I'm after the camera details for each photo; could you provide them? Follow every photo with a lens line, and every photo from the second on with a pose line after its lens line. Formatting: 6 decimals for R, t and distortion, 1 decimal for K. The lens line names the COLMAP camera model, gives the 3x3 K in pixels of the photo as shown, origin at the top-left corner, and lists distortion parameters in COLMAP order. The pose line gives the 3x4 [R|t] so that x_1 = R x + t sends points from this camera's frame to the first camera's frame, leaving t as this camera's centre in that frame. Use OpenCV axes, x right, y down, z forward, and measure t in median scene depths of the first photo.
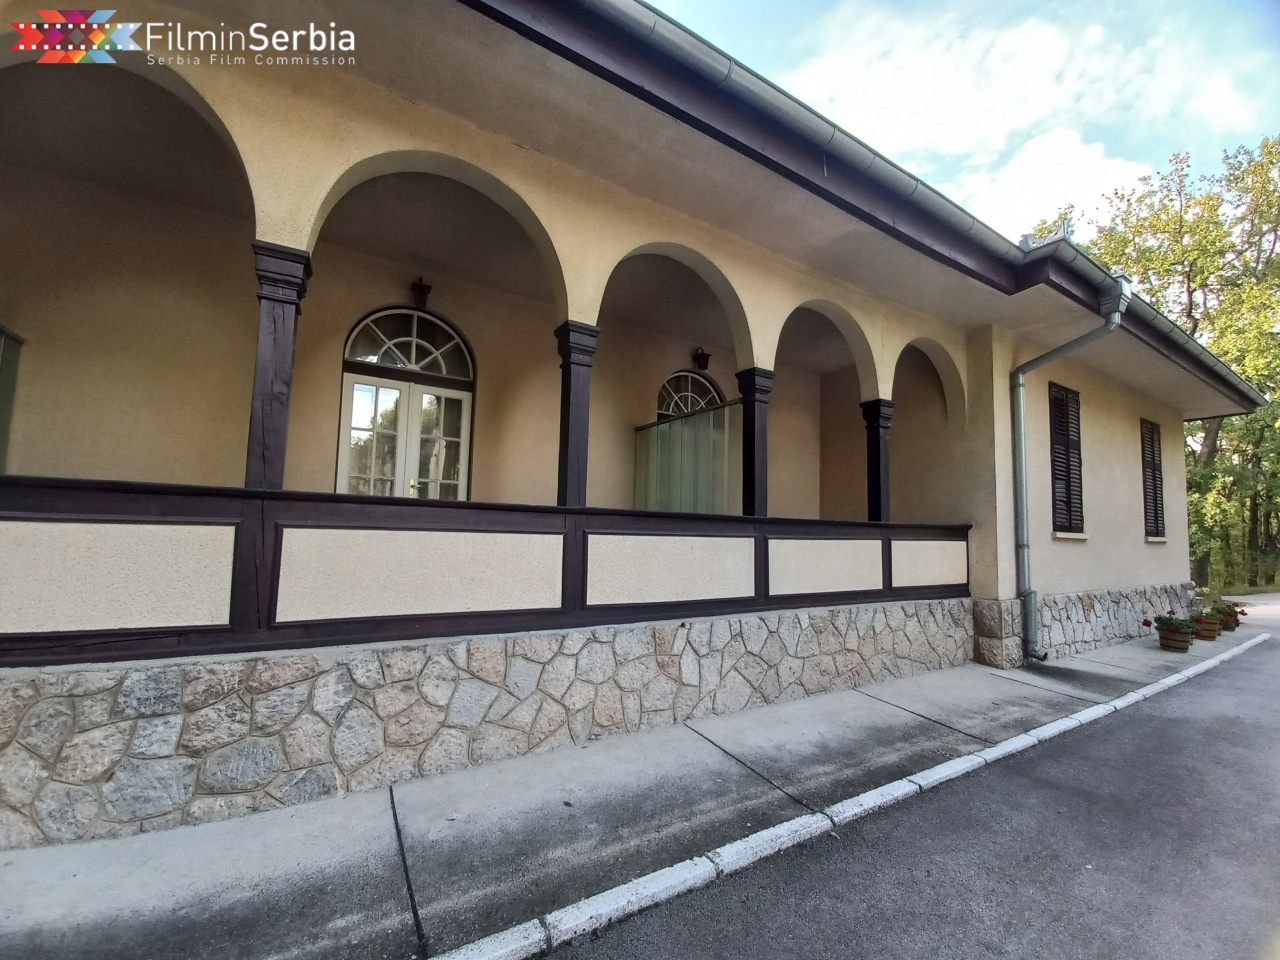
lens RADIAL K [[509.5, 0, 630.1], [0, 509.5, 499.5], [0, 0, 1]] dist [0.010394, -0.012525]
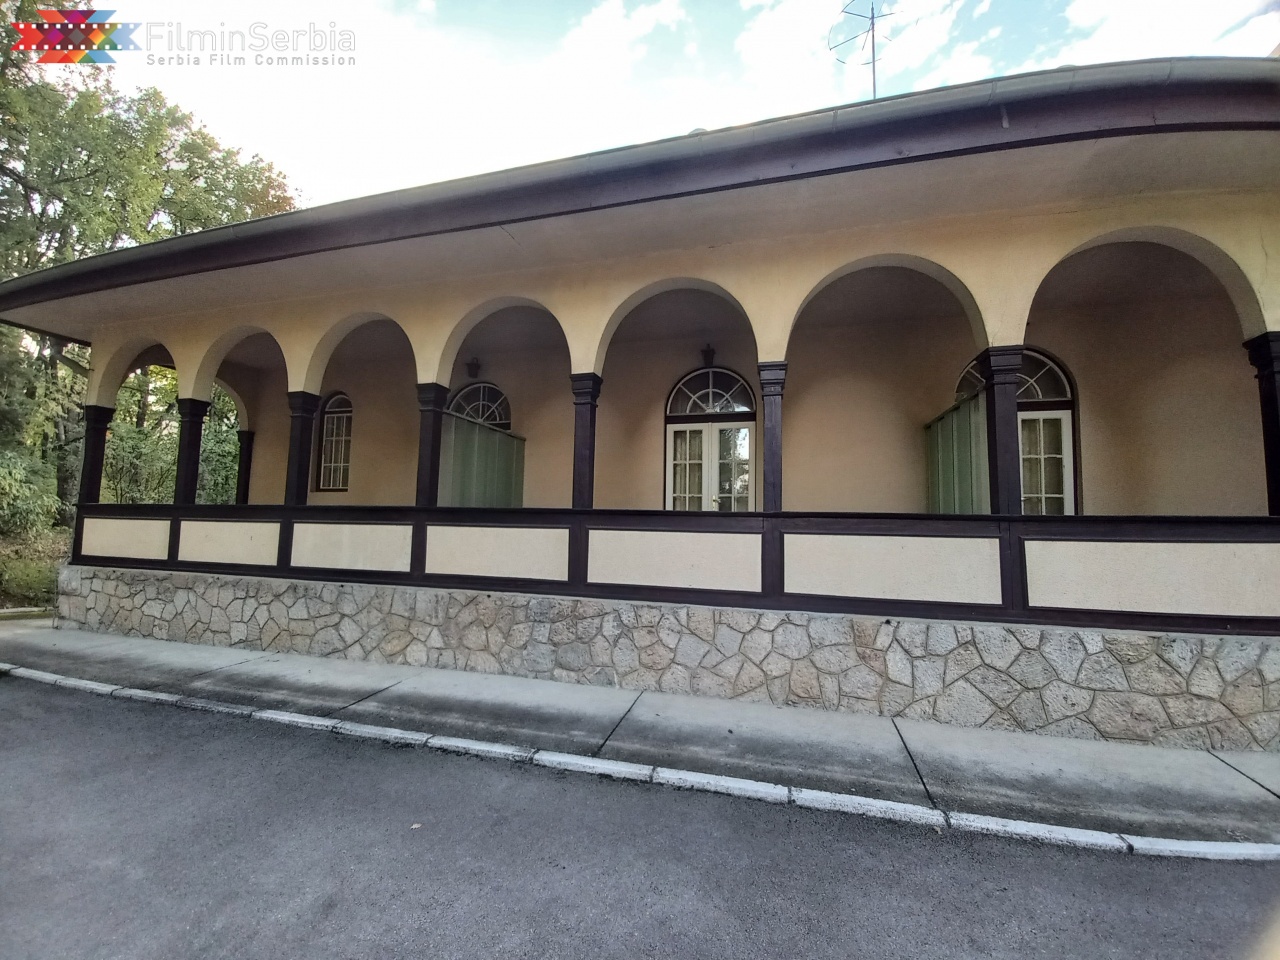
lens RADIAL K [[509.5, 0, 630.1], [0, 509.5, 499.5], [0, 0, 1]] dist [0.010394, -0.012525]
pose [[0.682326, -0.053954, -0.729054, 0.596295], [0.041980, 0.998519, -0.034606, 0.014126], [0.729841, -0.006993, 0.683581, -0.096497]]
